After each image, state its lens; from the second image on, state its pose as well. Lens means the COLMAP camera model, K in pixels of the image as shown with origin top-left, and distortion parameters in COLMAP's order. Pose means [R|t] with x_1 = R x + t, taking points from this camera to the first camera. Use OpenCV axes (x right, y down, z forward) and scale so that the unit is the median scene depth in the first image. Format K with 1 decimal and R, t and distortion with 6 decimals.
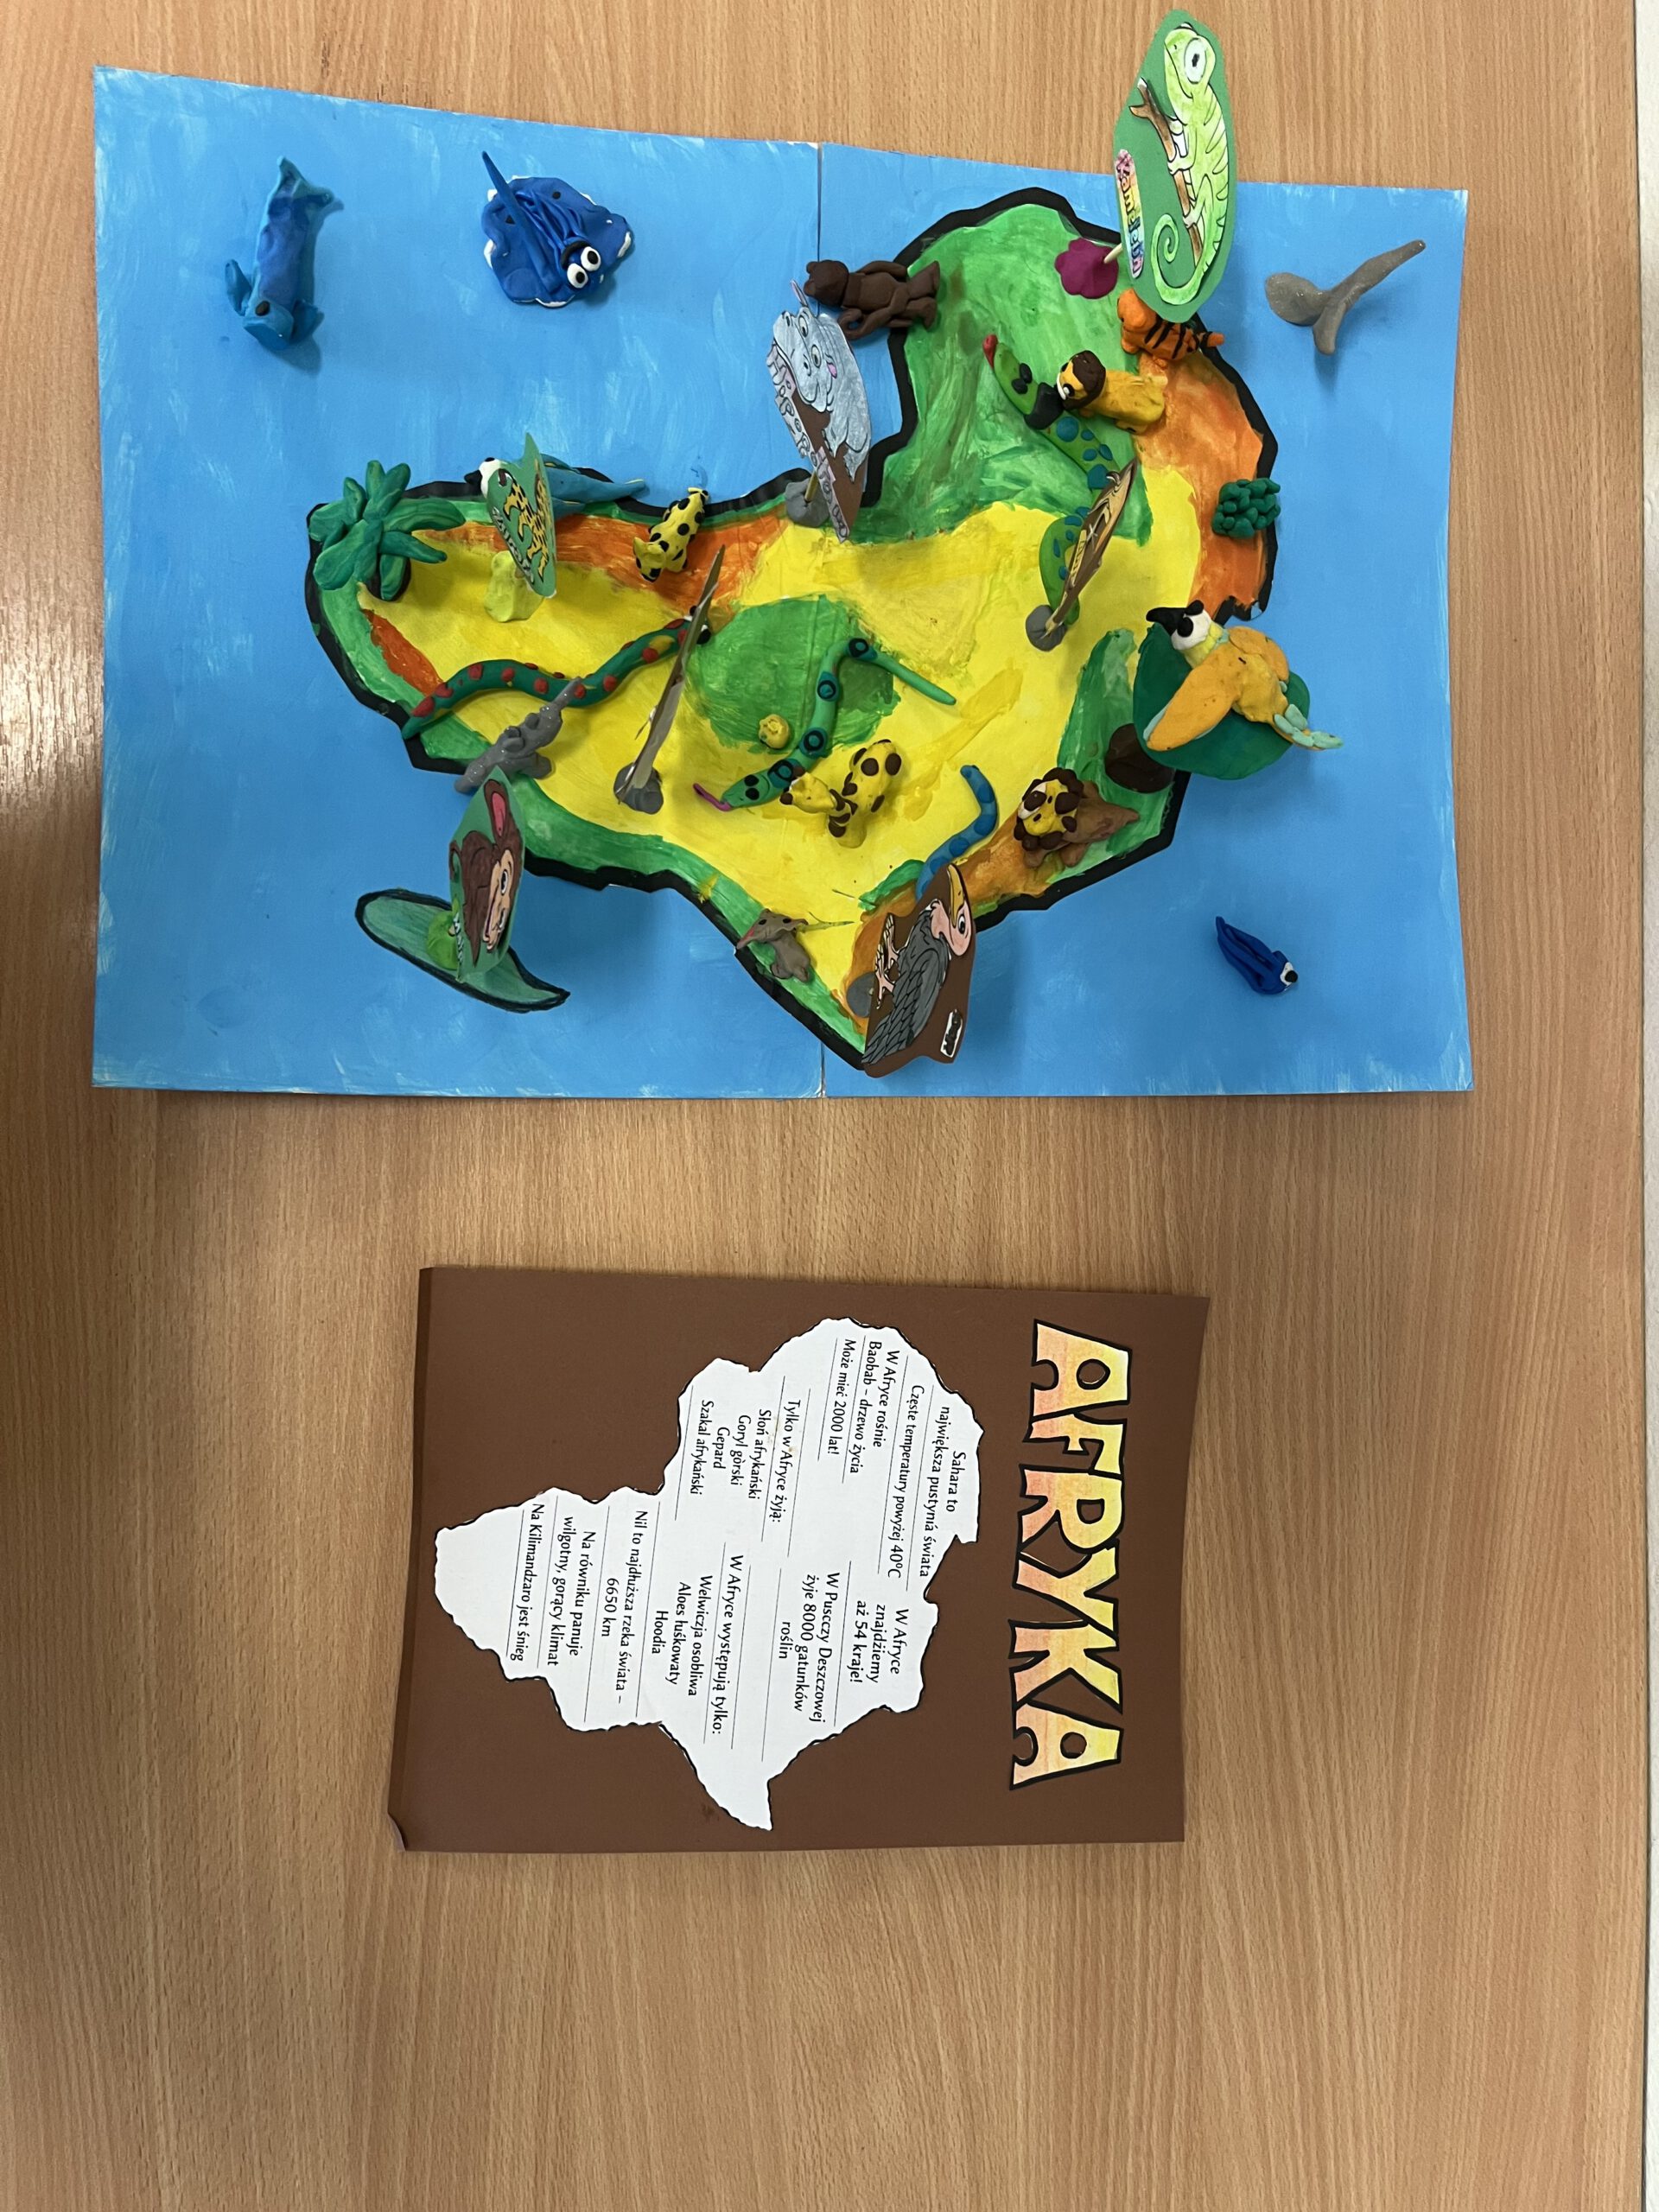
lens RADIAL K [[1768.8, 0, 829.8], [0, 1768.8, 1113.3], [0, 0, 1]] dist [0.058898, -0.047661]
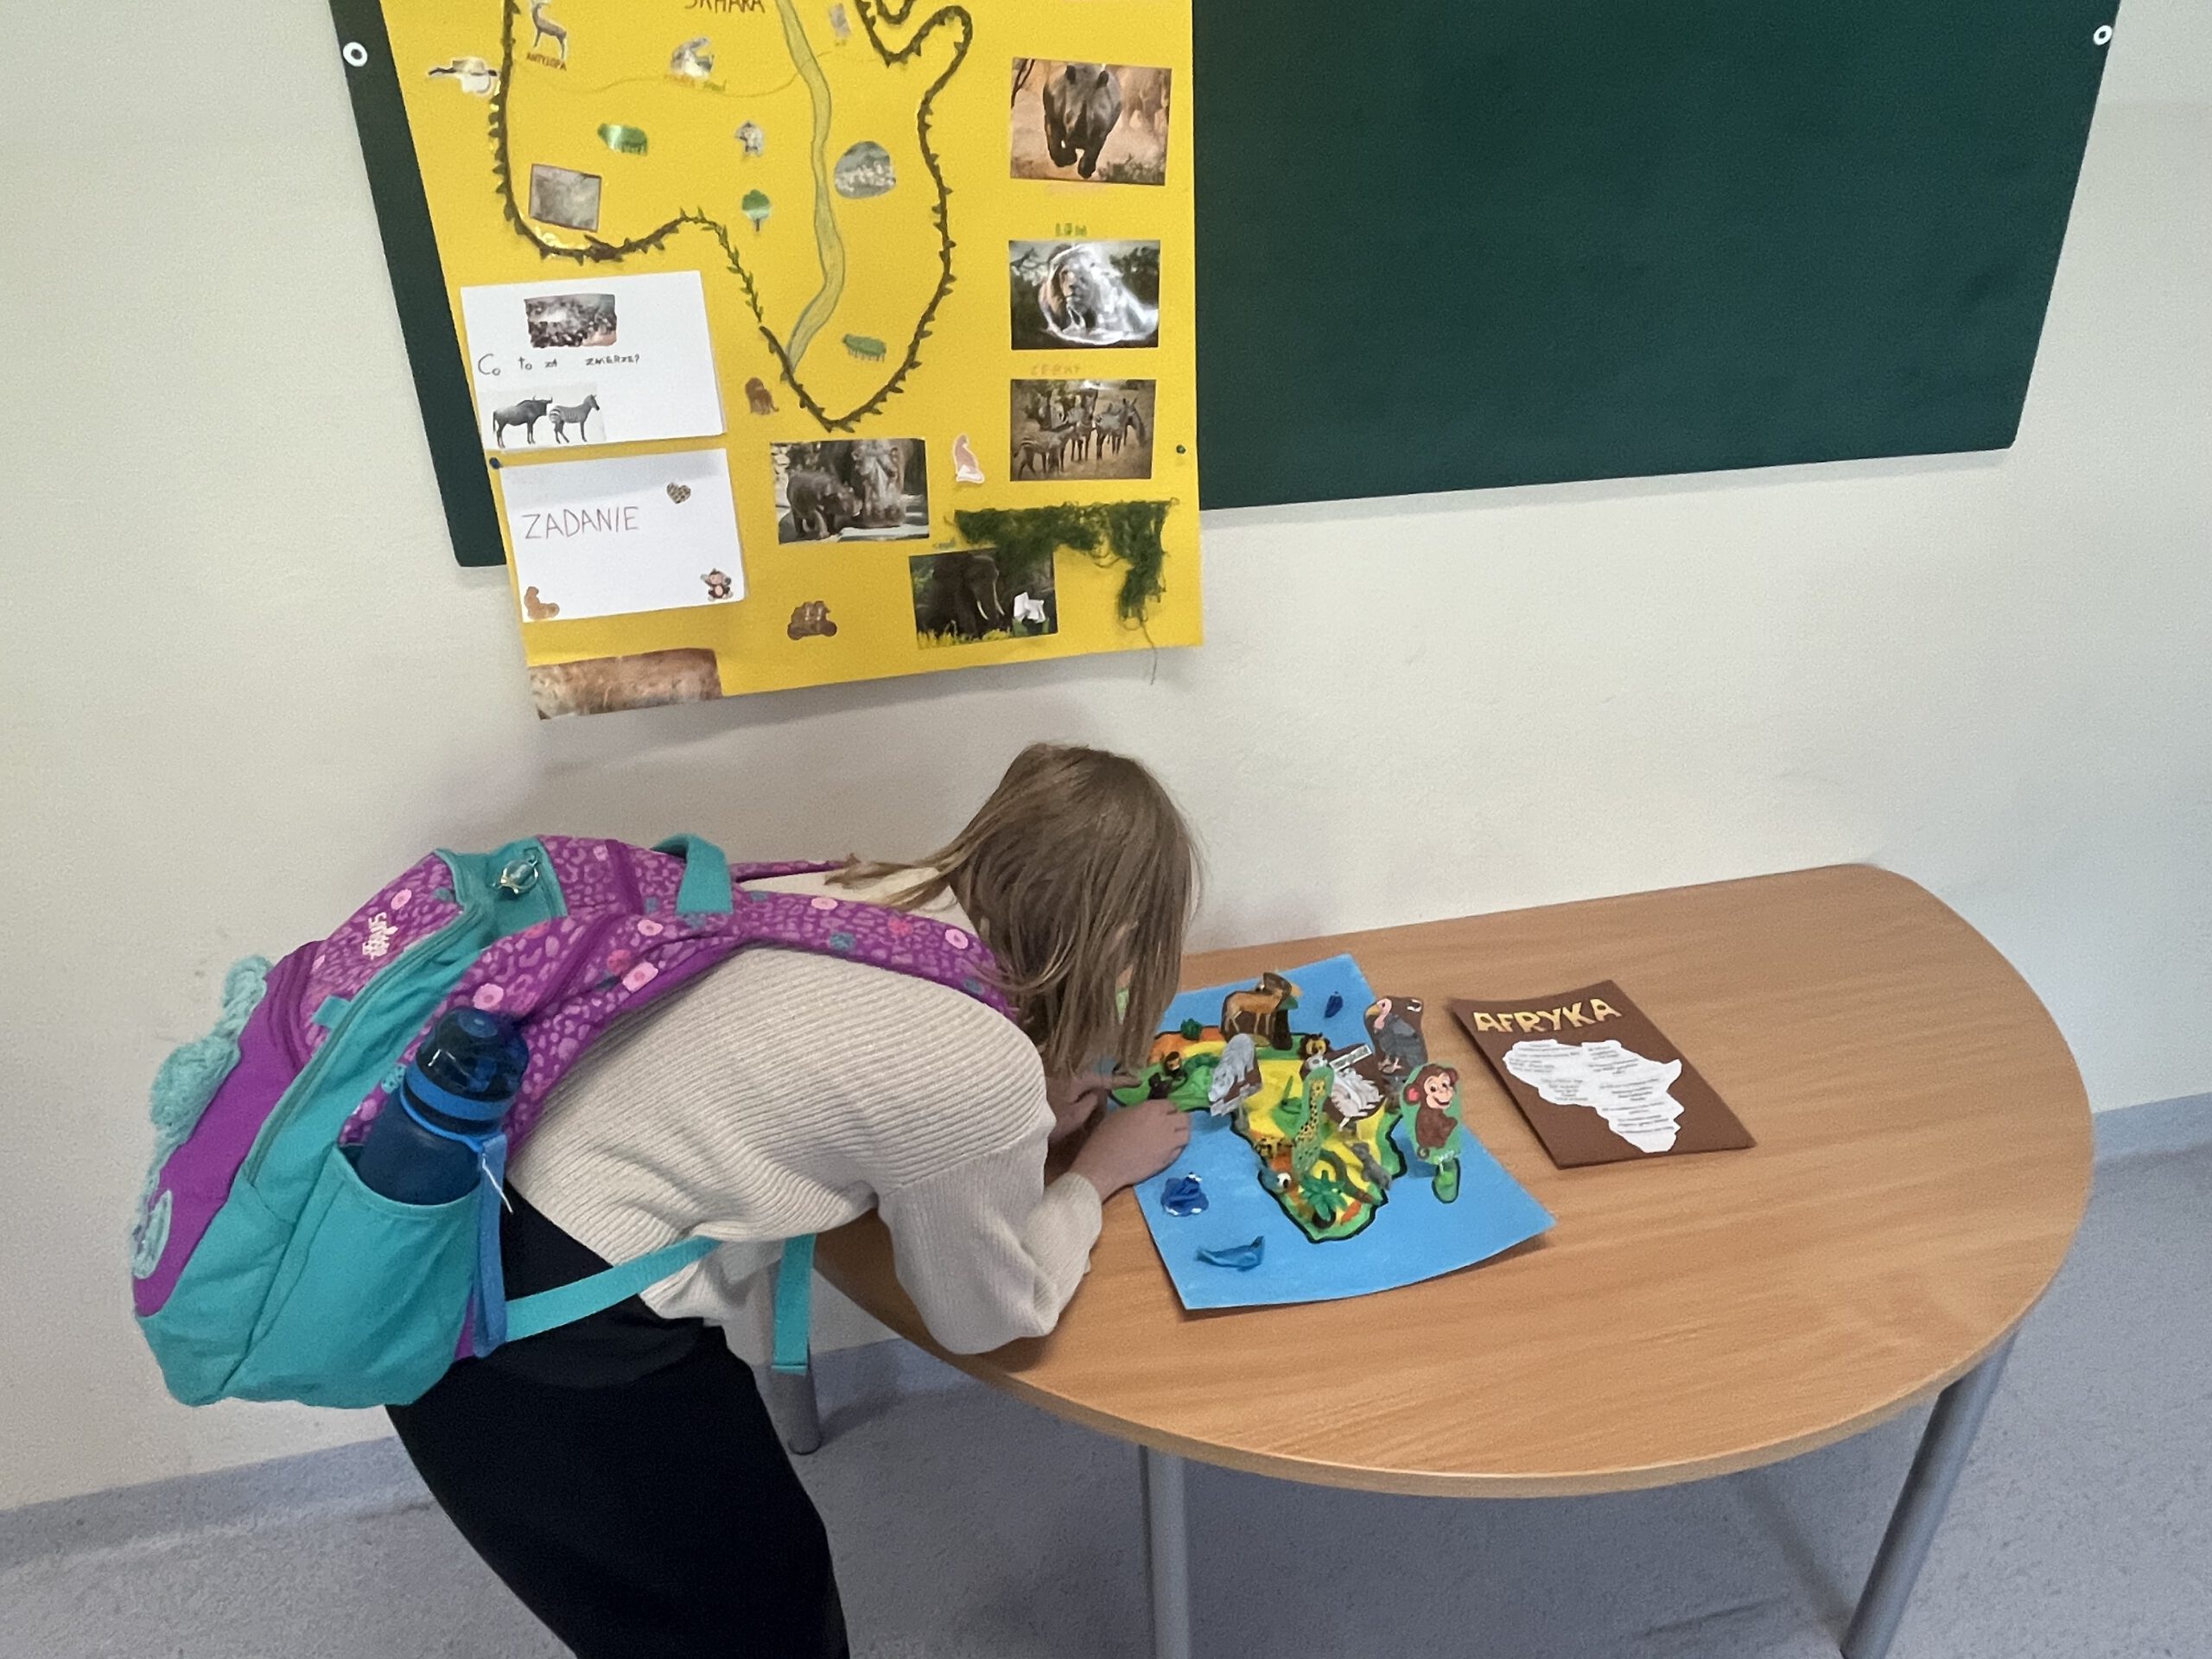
lens RADIAL K [[1420.0, 0, 1098.0], [0, 1420.0, 820.6], [0, 0, 1]] dist [0.009814, -0.003970]
pose [[-0.220382, -0.554382, 0.802554, -1.472018], [0.975370, -0.117452, 0.186705, -0.915017], [-0.009244, 0.823933, 0.566612, -0.641108]]
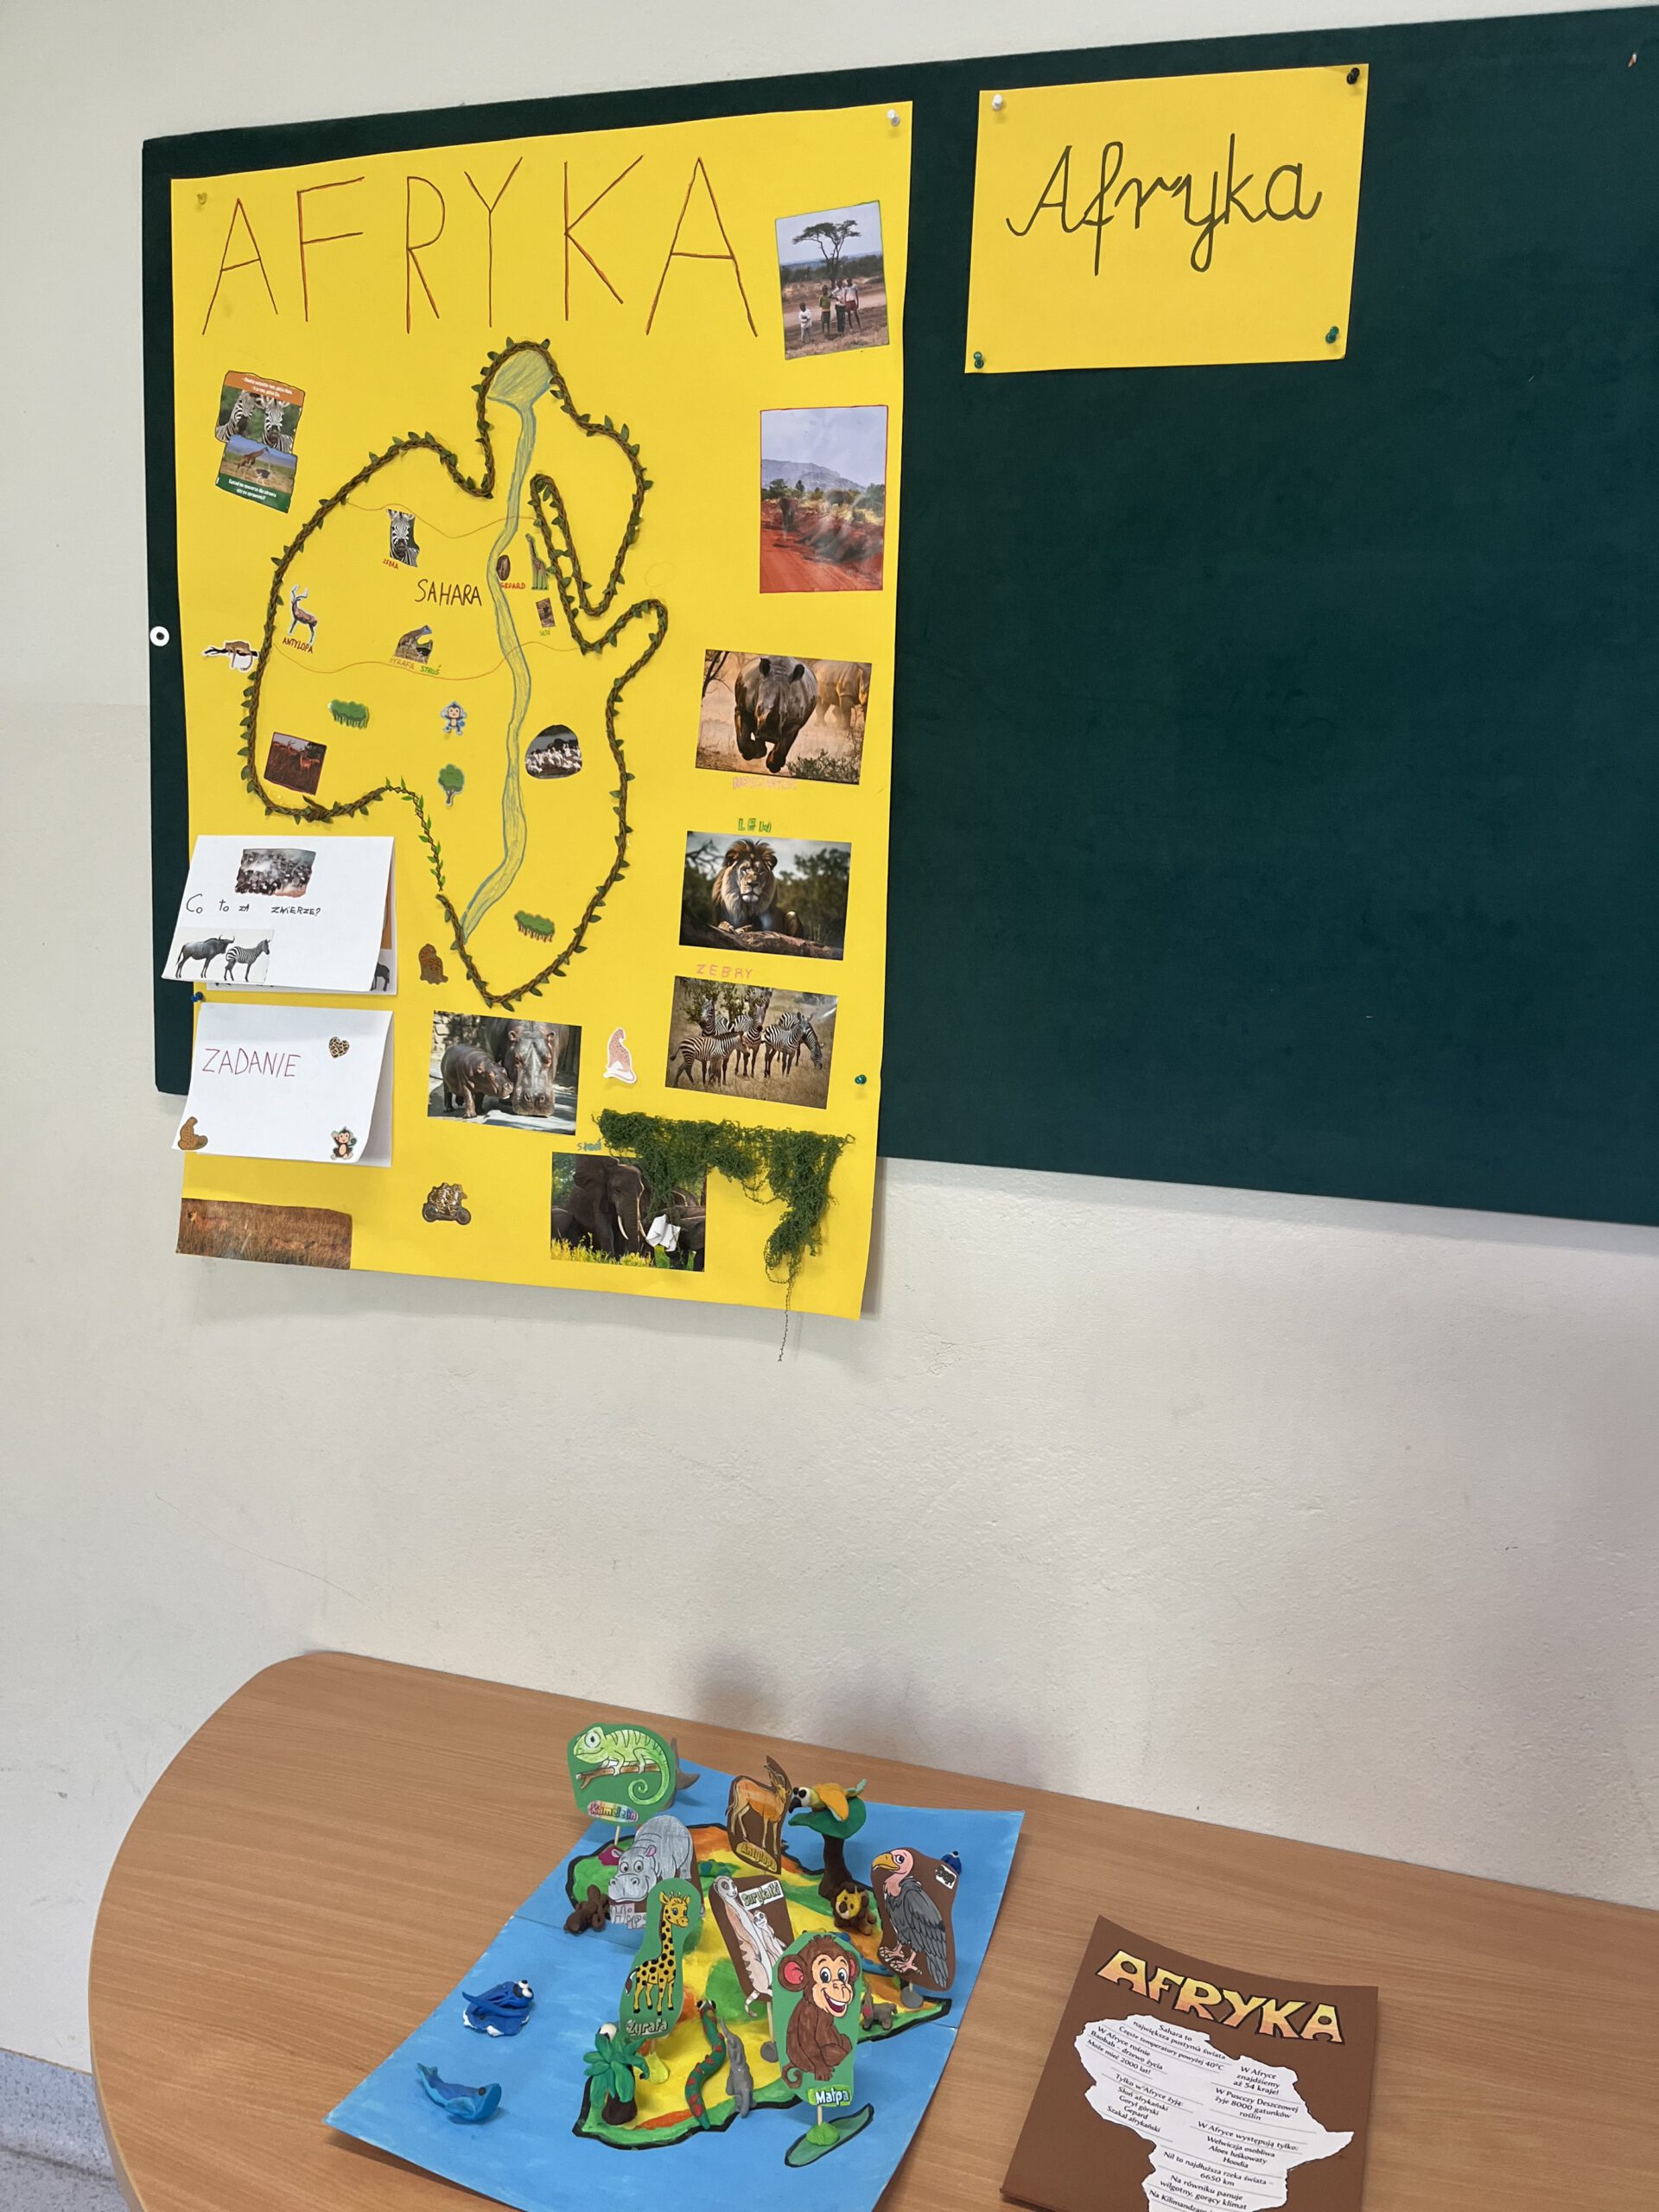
lens RADIAL K [[1768.8, 0, 834.8], [0, 1768.8, 1106.5], [0, 0, 1]] dist [0.058898, -0.047661]
pose [[0.305571, -0.285660, 0.908309, -1.500367], [0.952034, 0.075571, -0.296514, 0.358219], [0.016060, 0.955347, 0.295050, -0.504192]]
